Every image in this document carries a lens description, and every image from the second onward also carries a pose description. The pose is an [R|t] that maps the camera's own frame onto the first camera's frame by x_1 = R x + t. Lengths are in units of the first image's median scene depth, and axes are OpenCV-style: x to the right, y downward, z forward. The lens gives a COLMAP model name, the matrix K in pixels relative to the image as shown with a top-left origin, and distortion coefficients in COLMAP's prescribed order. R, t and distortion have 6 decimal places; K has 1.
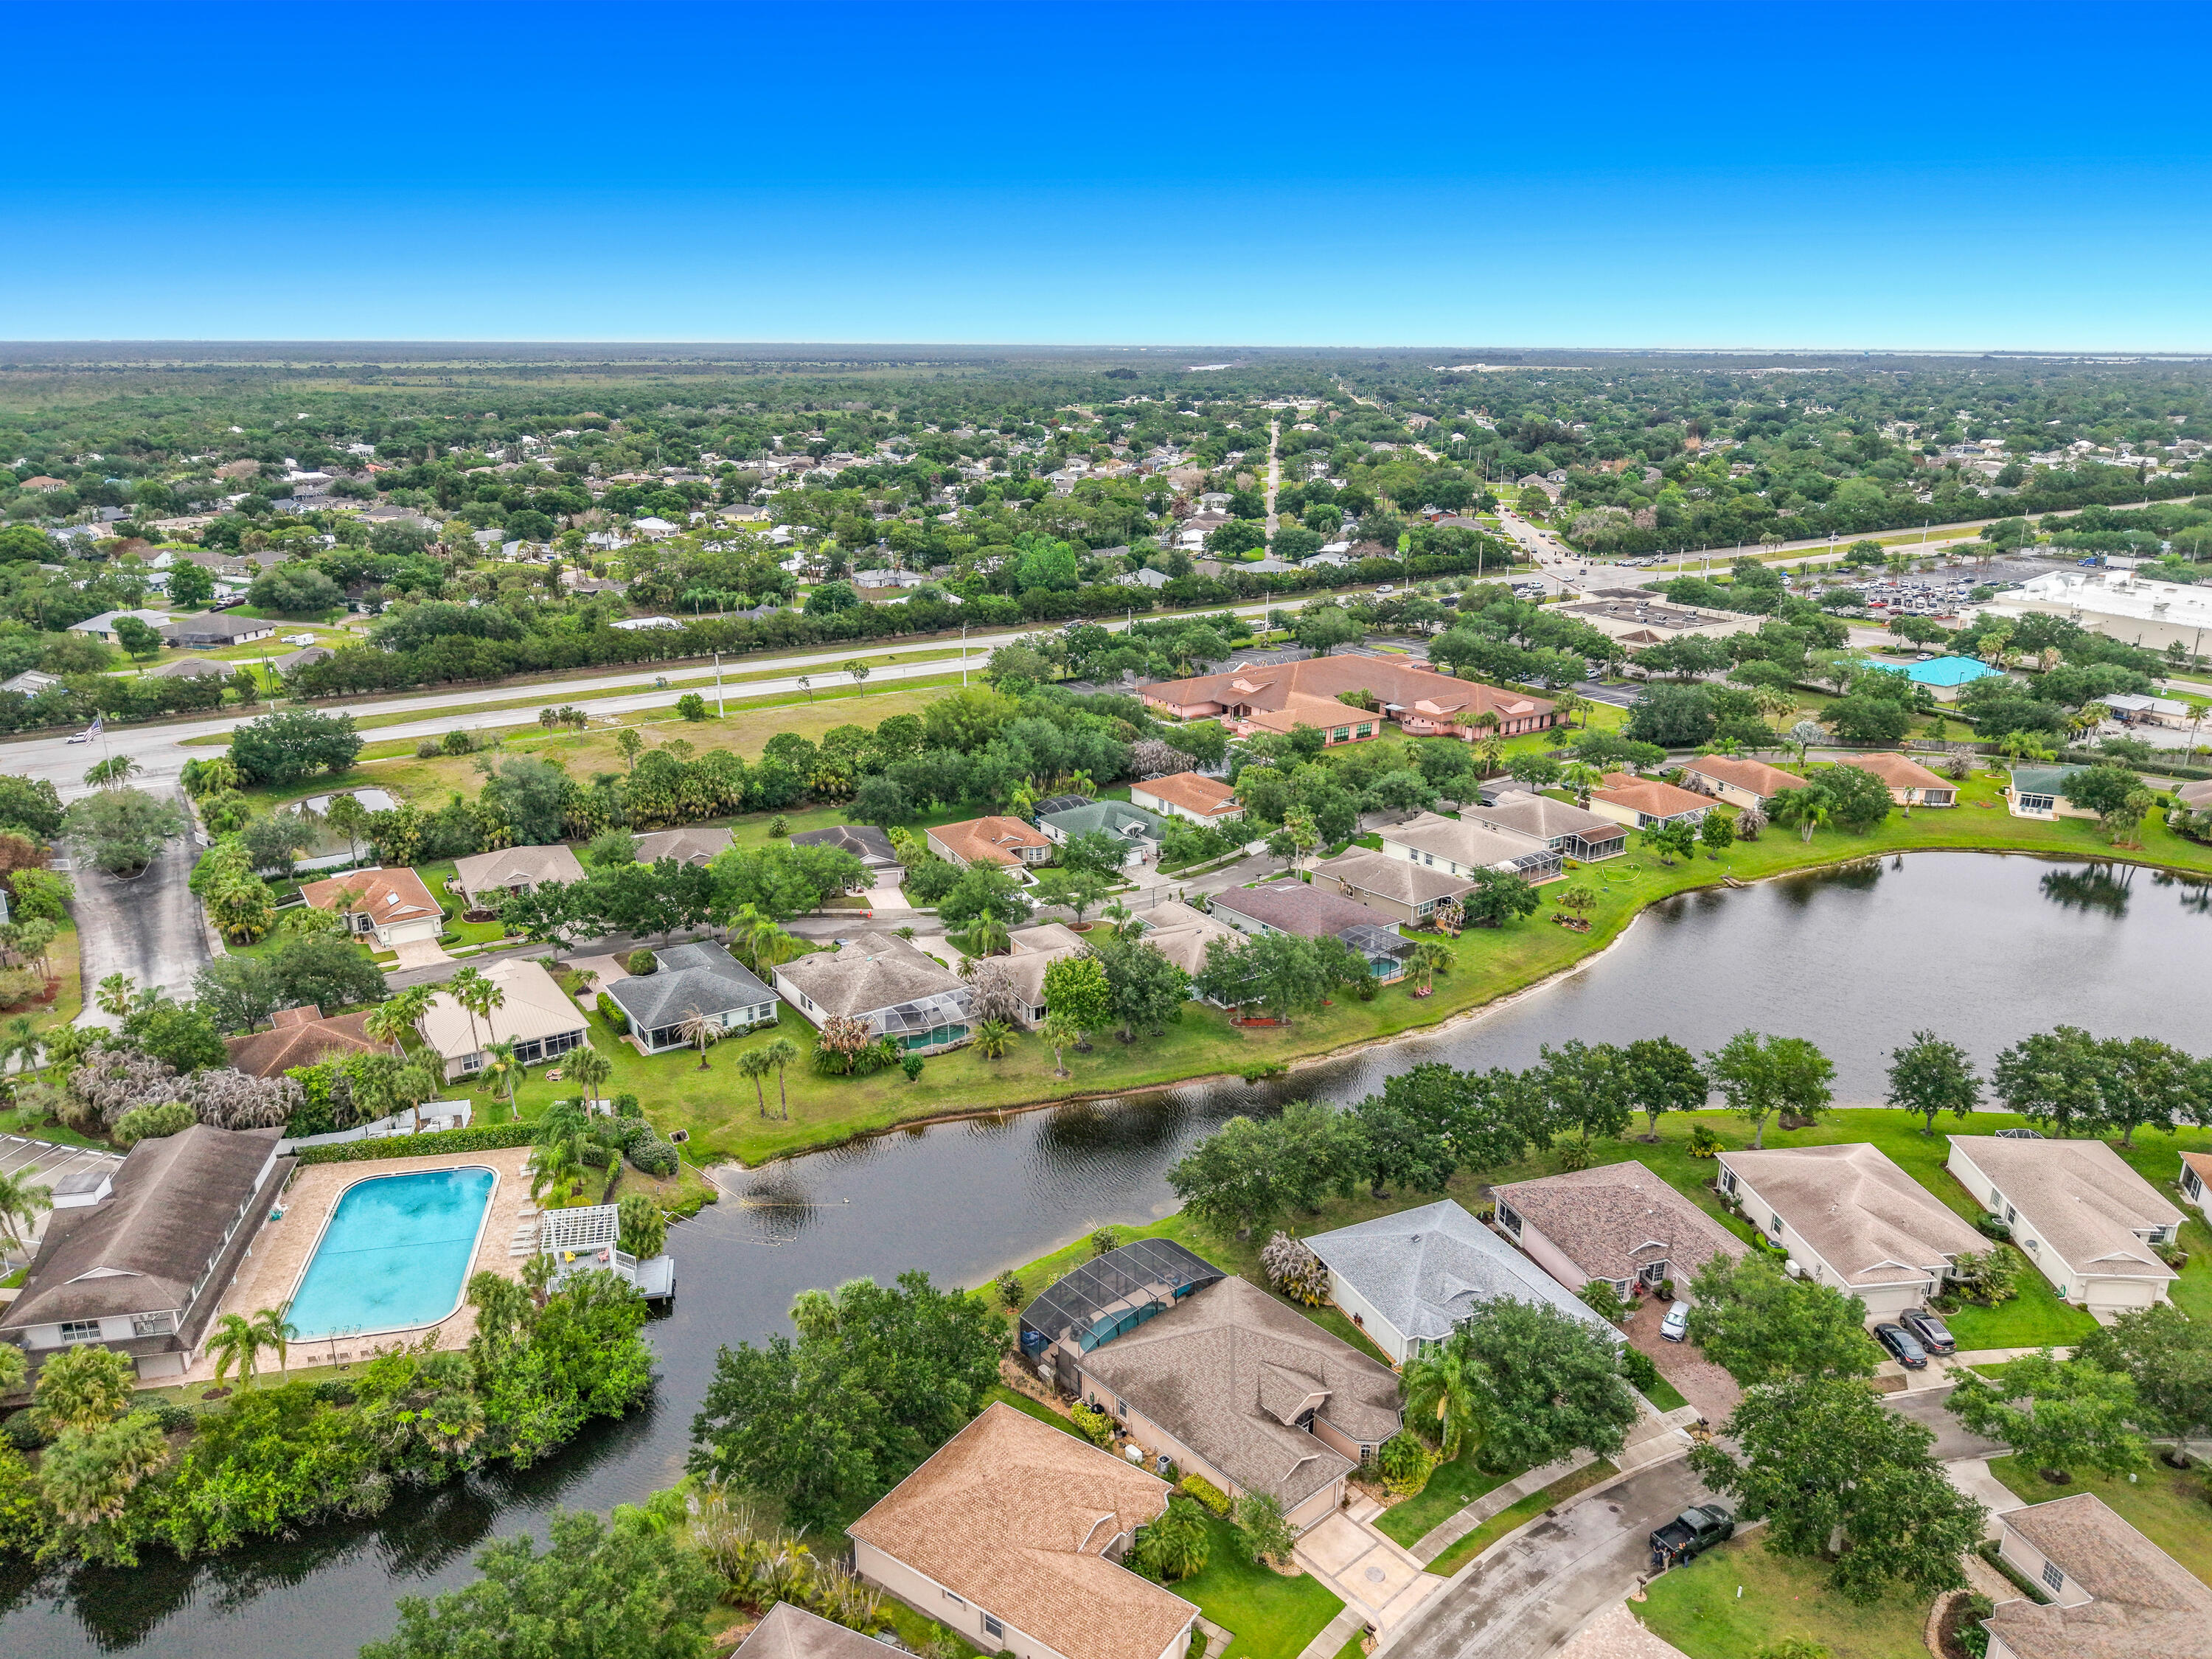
lens RADIAL K [[1522.3, 0, 1106.0], [0, 1522.3, 829.5], [0, 0, 1]] dist [-0.001938, -0.002257]
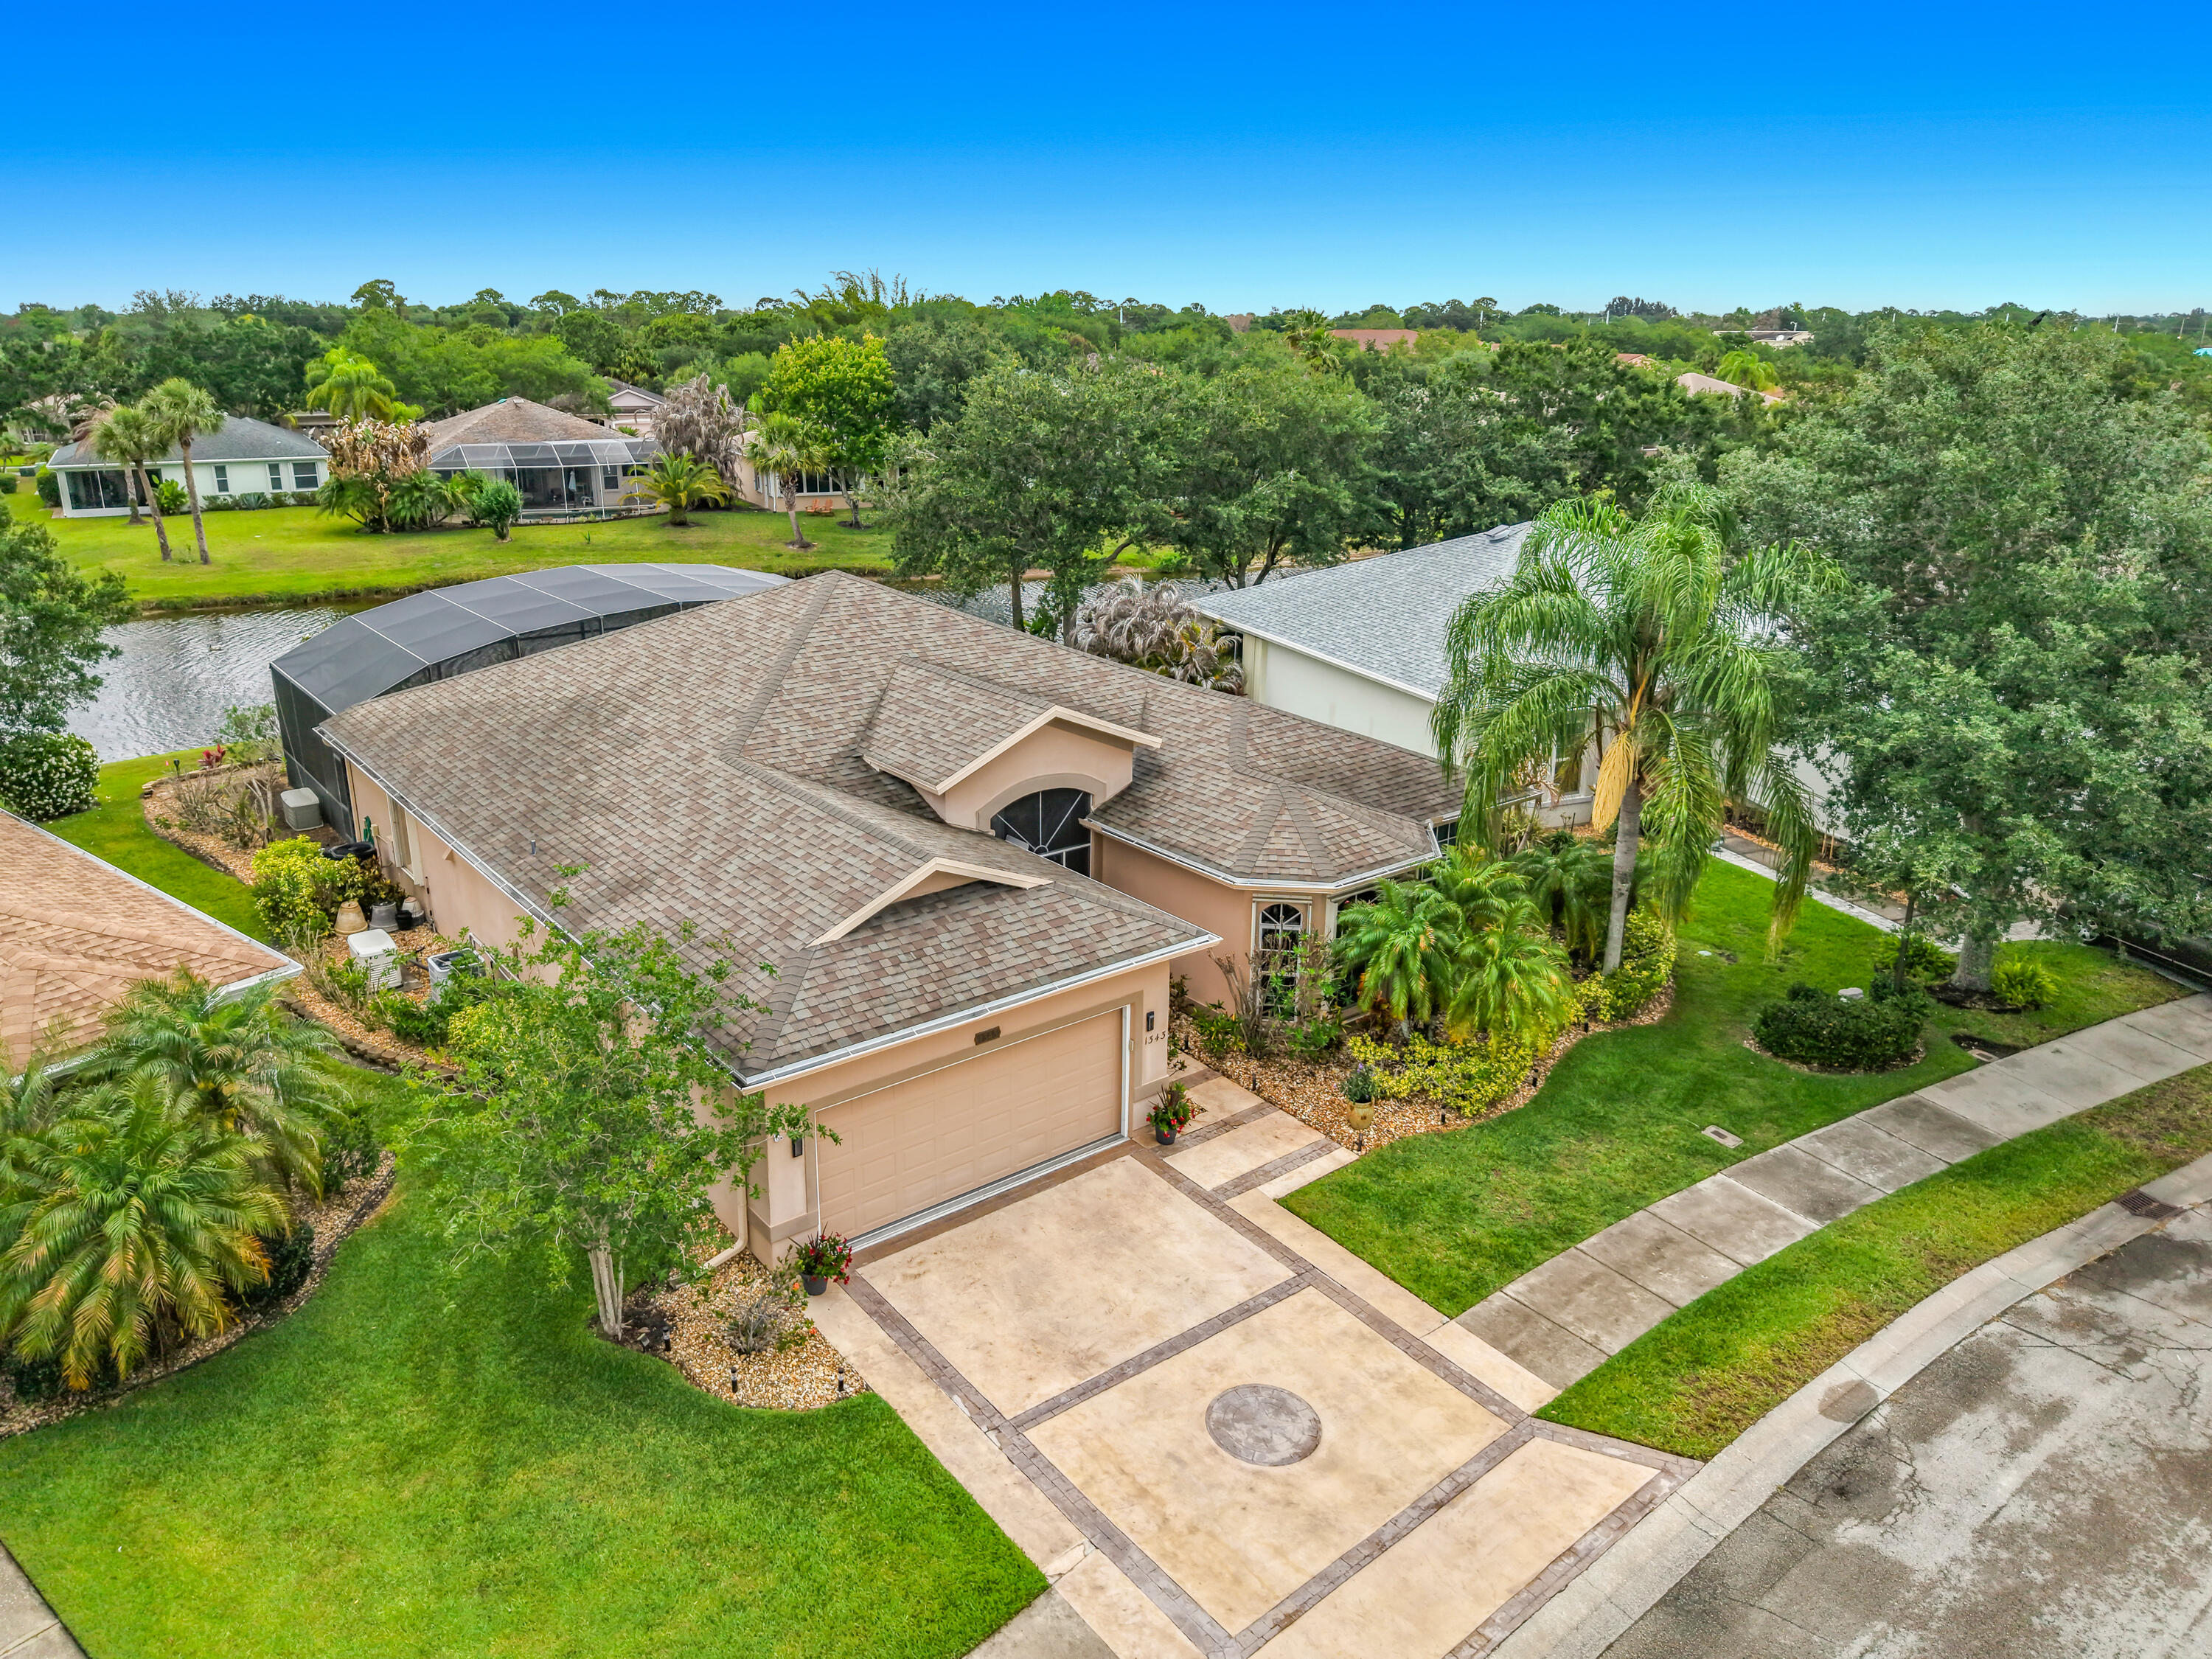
lens RADIAL K [[1522.3, 0, 1106.0], [0, 1522.3, 829.5], [0, 0, 1]] dist [-0.001938, -0.002257]
pose [[0.998859, 0.031949, -0.035508, 0.155730], [-0.031620, 0.999452, 0.009801, 0.402296], [0.035802, -0.008667, 0.999321, 0.790057]]
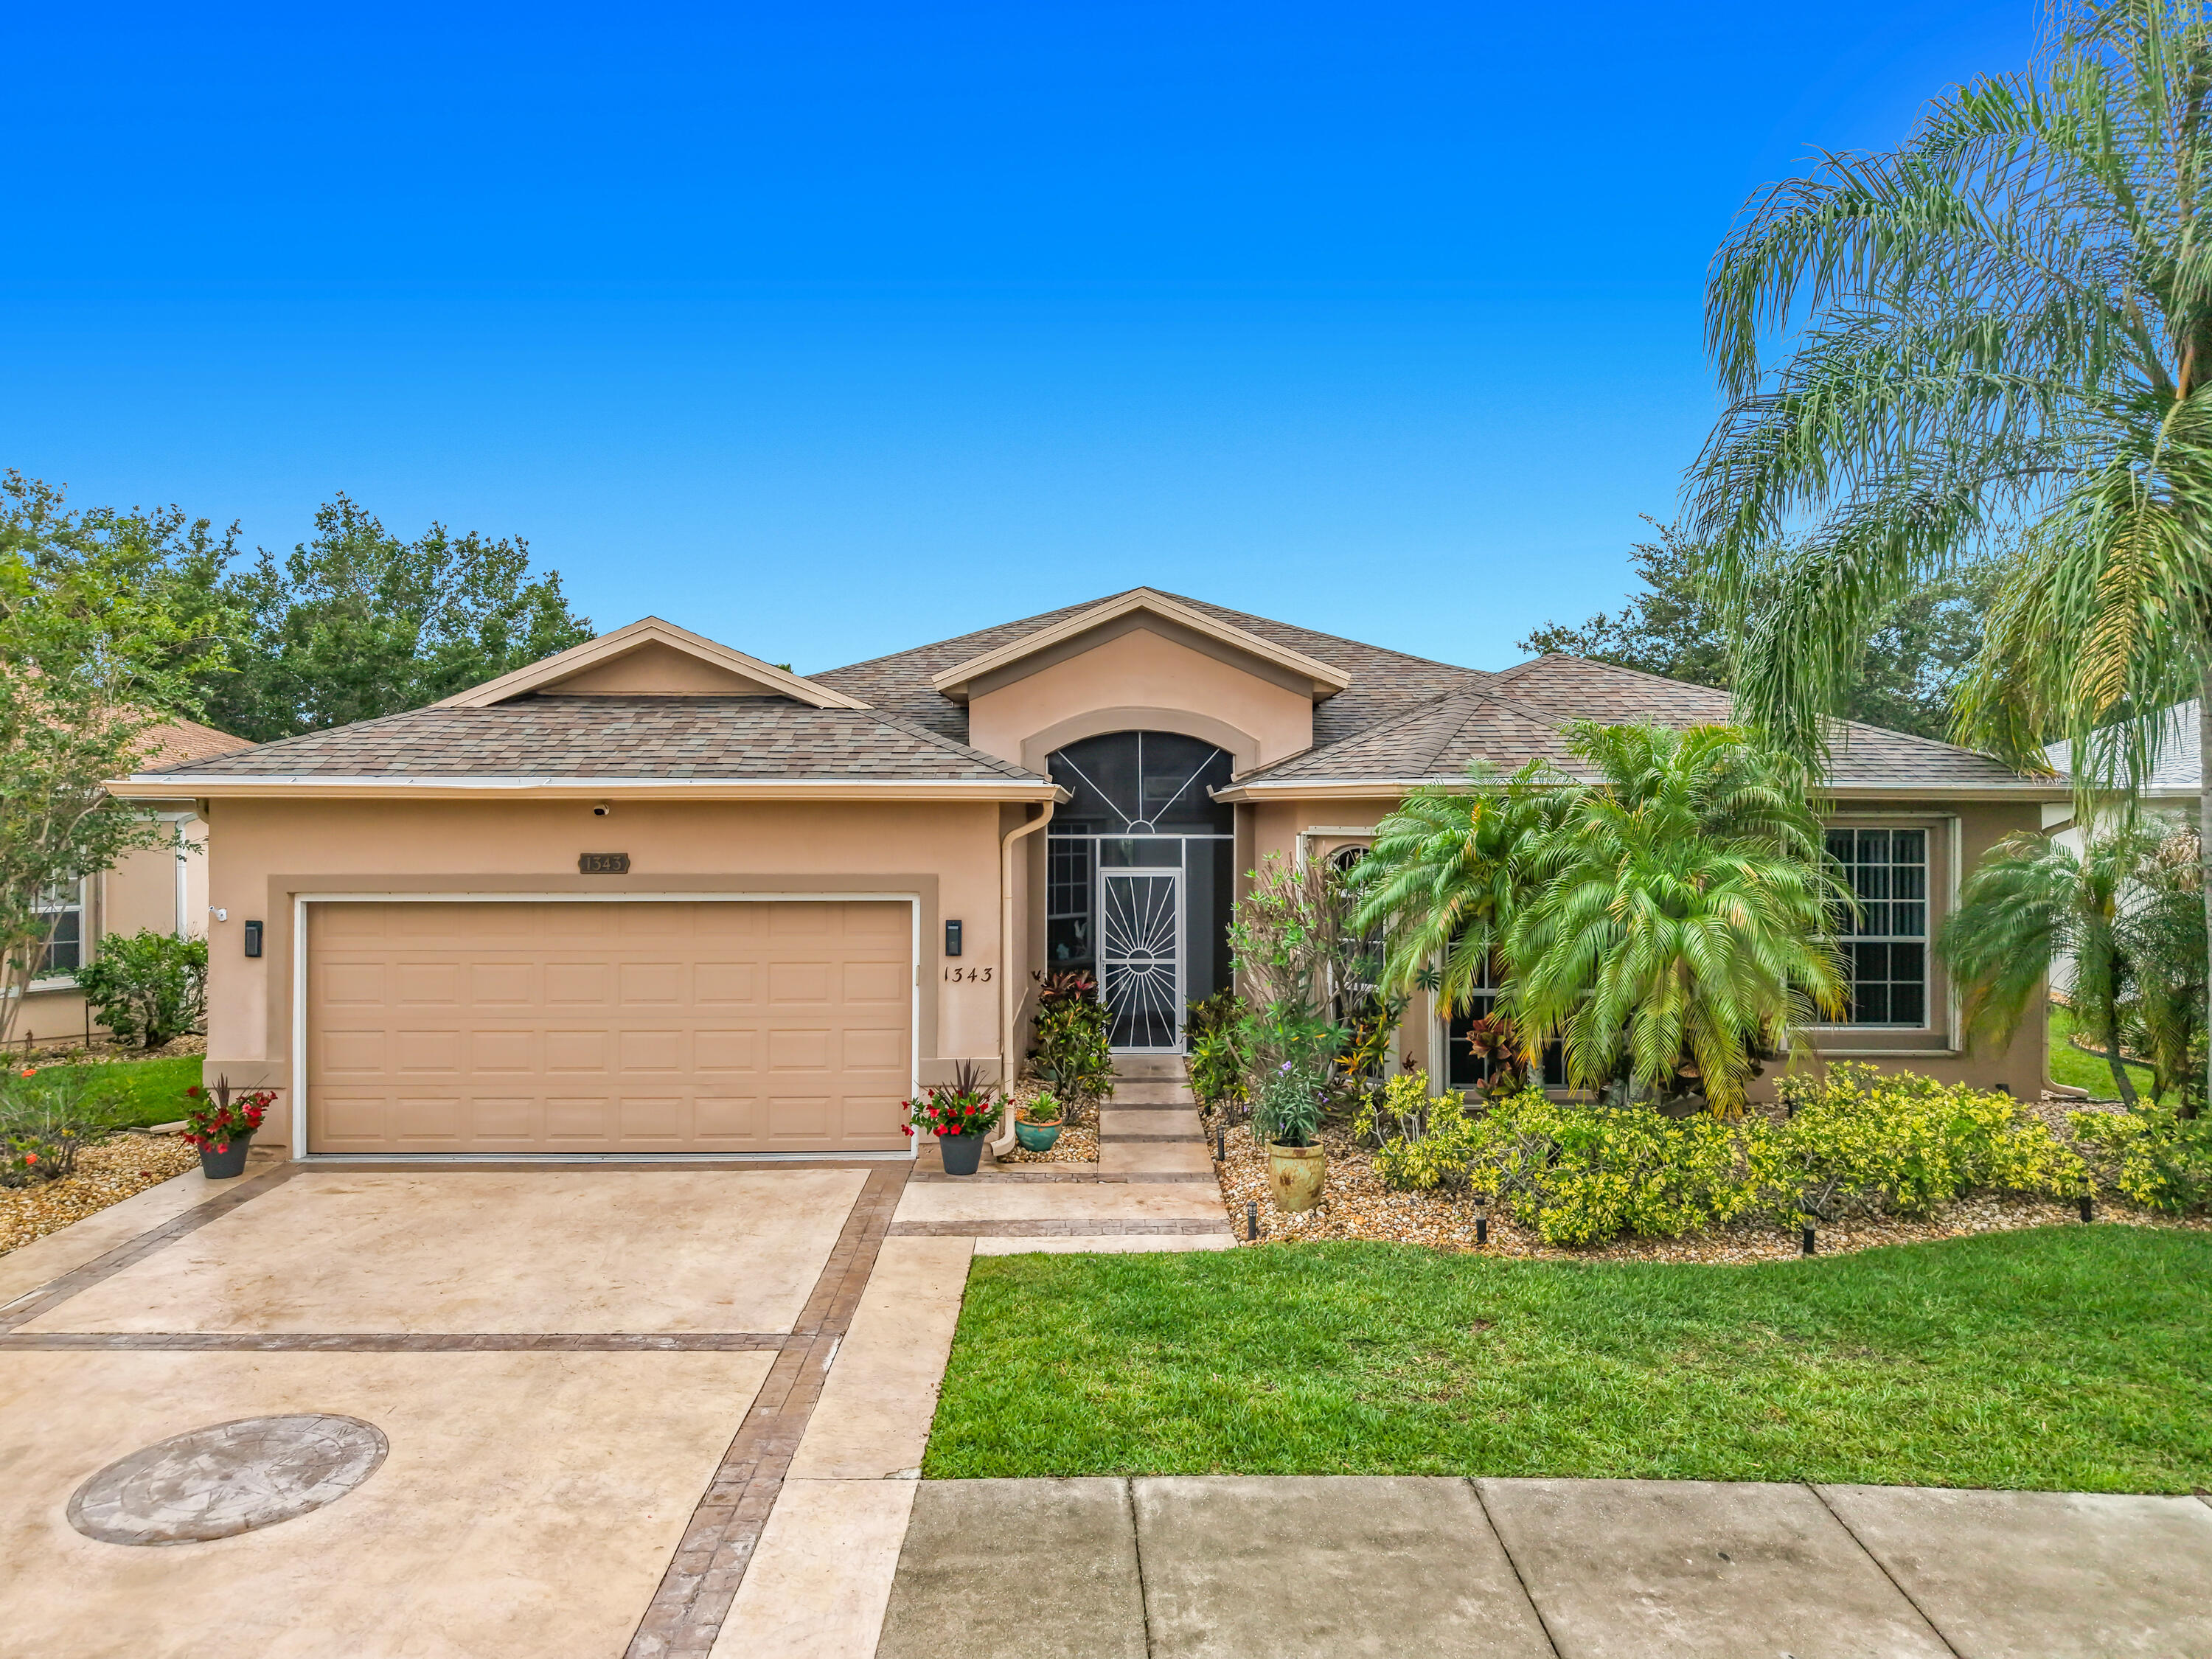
lens RADIAL K [[1522.3, 0, 1106.0], [0, 1522.3, 829.5], [0, 0, 1]] dist [-0.001938, -0.002257]
pose [[0.760952, 0.016980, -0.648586, 0.243498], [-0.204286, 0.955082, -0.214674, 0.446562], [0.615808, 0.295854, 0.730240, 0.919901]]
